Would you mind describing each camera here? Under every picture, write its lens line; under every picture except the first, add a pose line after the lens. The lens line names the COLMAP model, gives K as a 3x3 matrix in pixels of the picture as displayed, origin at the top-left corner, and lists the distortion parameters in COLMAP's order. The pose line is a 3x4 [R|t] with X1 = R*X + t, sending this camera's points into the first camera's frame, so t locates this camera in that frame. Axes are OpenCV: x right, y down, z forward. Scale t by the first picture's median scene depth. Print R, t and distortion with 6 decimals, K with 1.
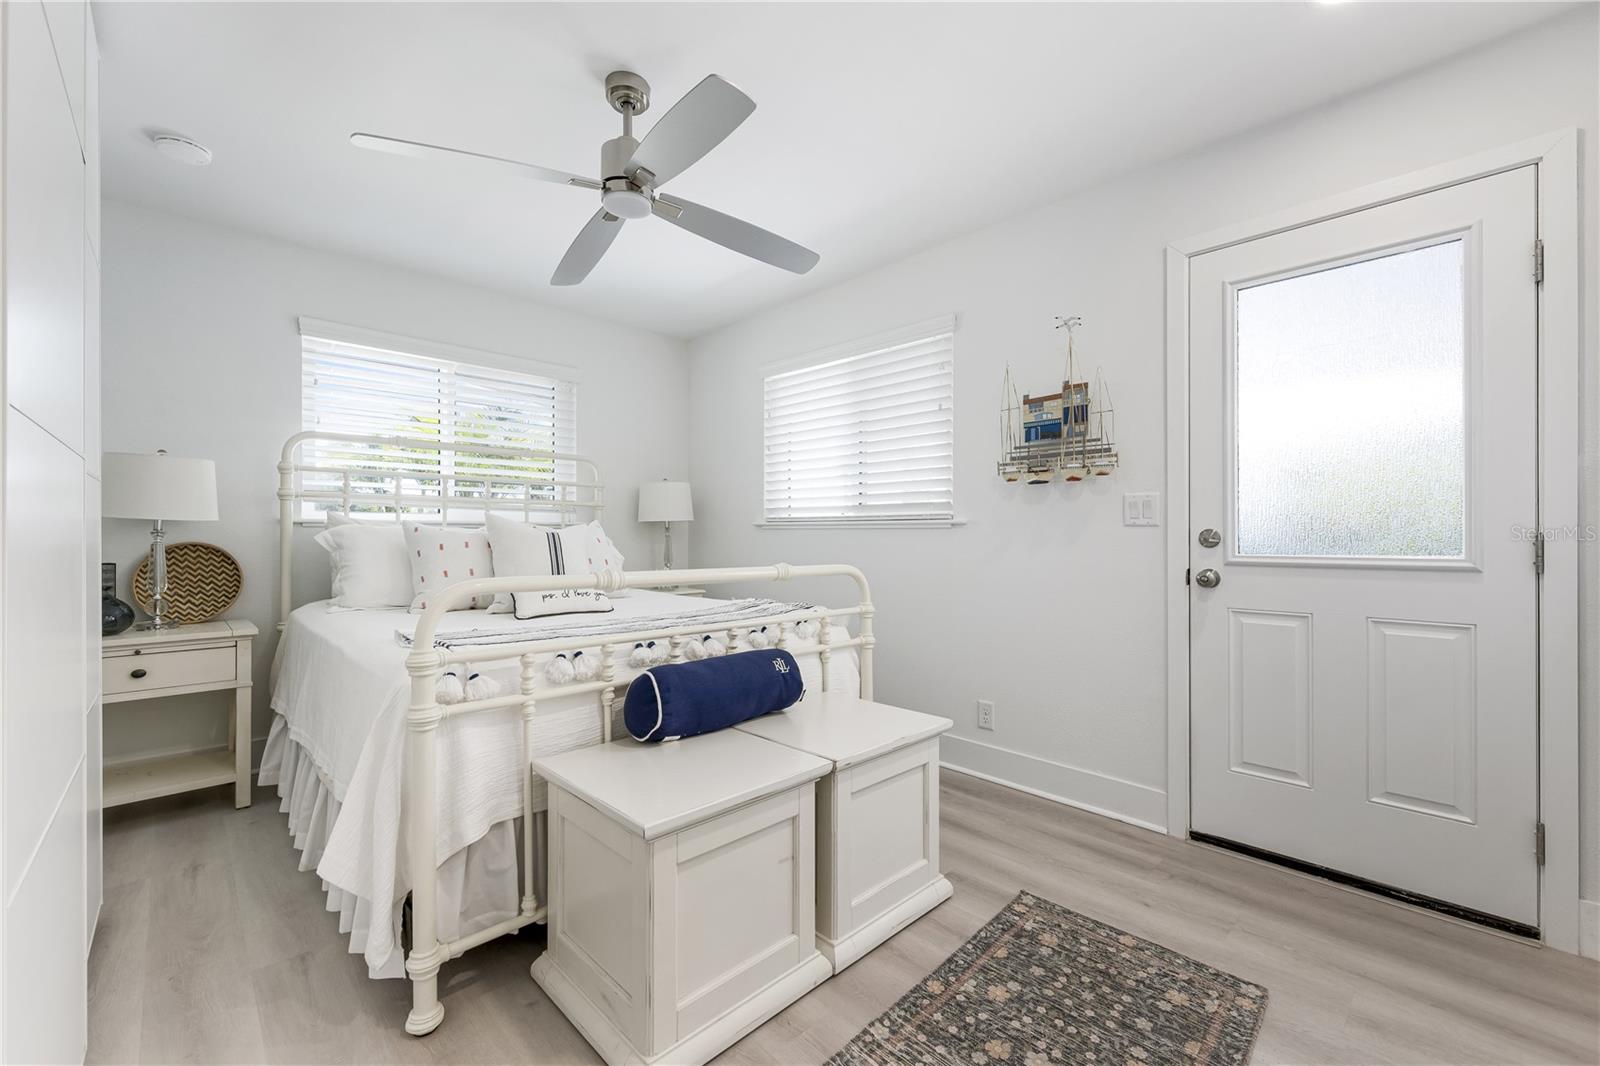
lens RADIAL K [[662.3, 0, 800.0], [0, 662.3, 533.0], [0, 0, 1]] dist [0.002595, 0.000247]
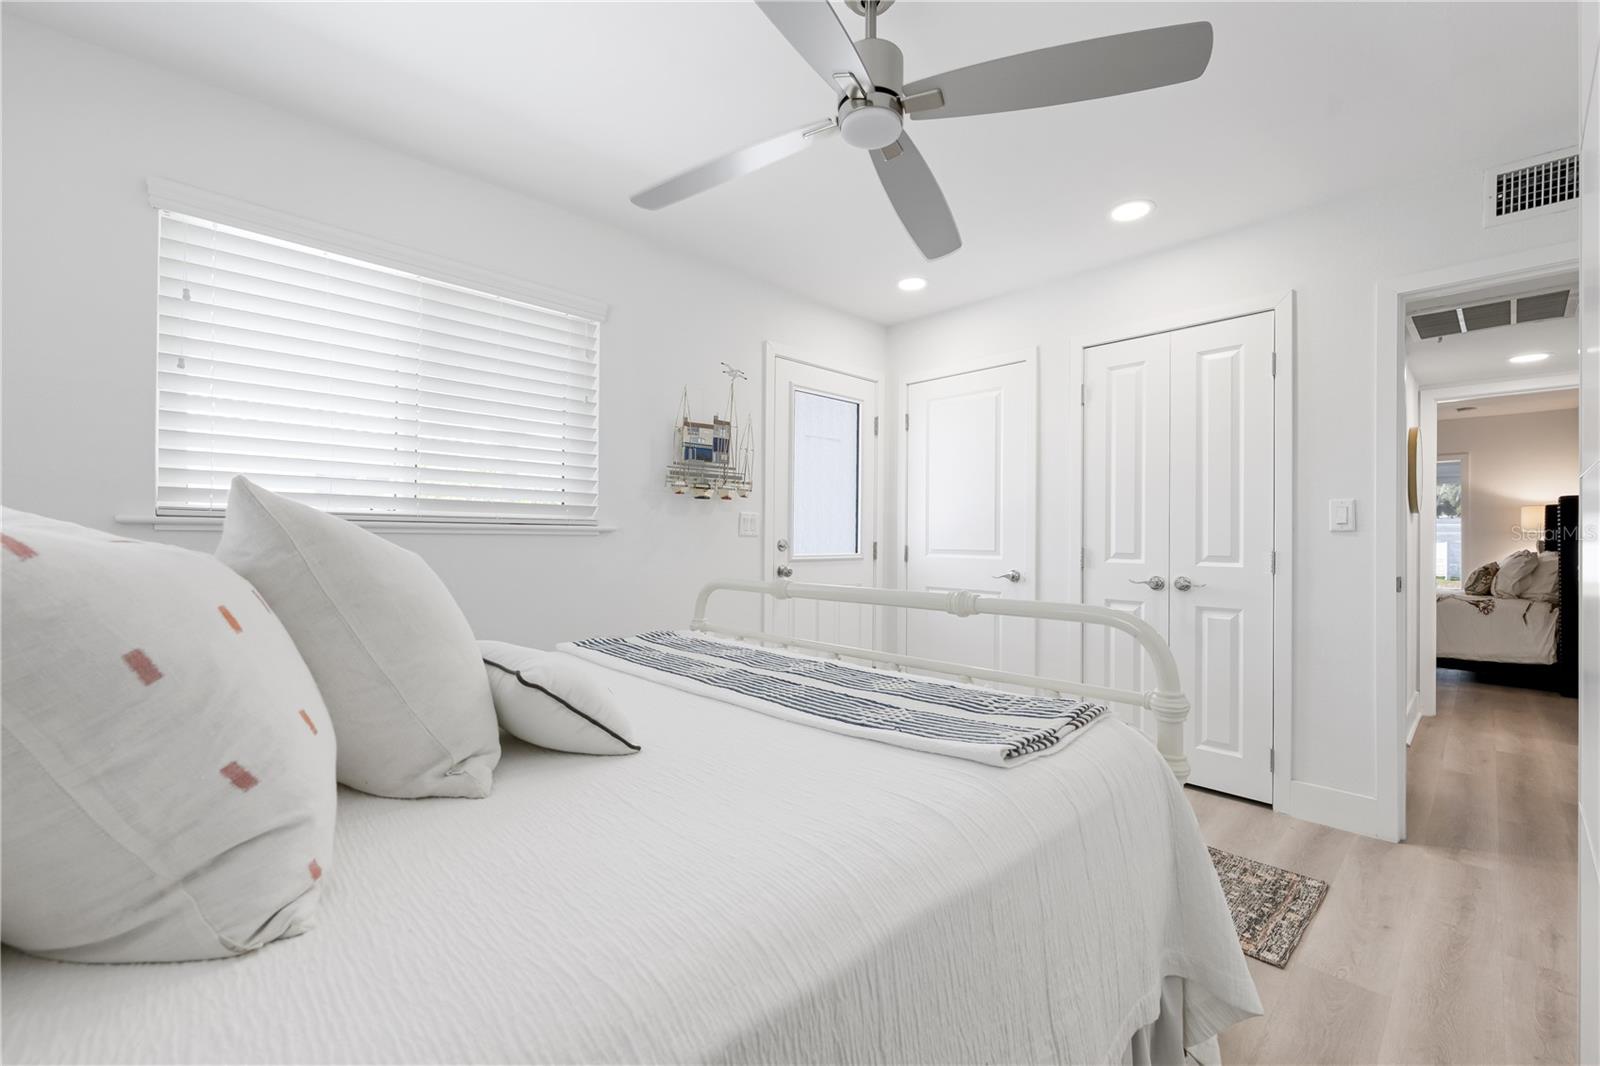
lens RADIAL K [[662.3, 0, 800.0], [0, 662.3, 533.0], [0, 0, 1]] dist [0.002595, 0.000247]
pose [[0.014213, 0.003964, 0.999891, -0.775603], [-0.012198, 0.999918, -0.003791, -0.012261], [-0.999825, -0.012143, 0.014260, 0.796612]]
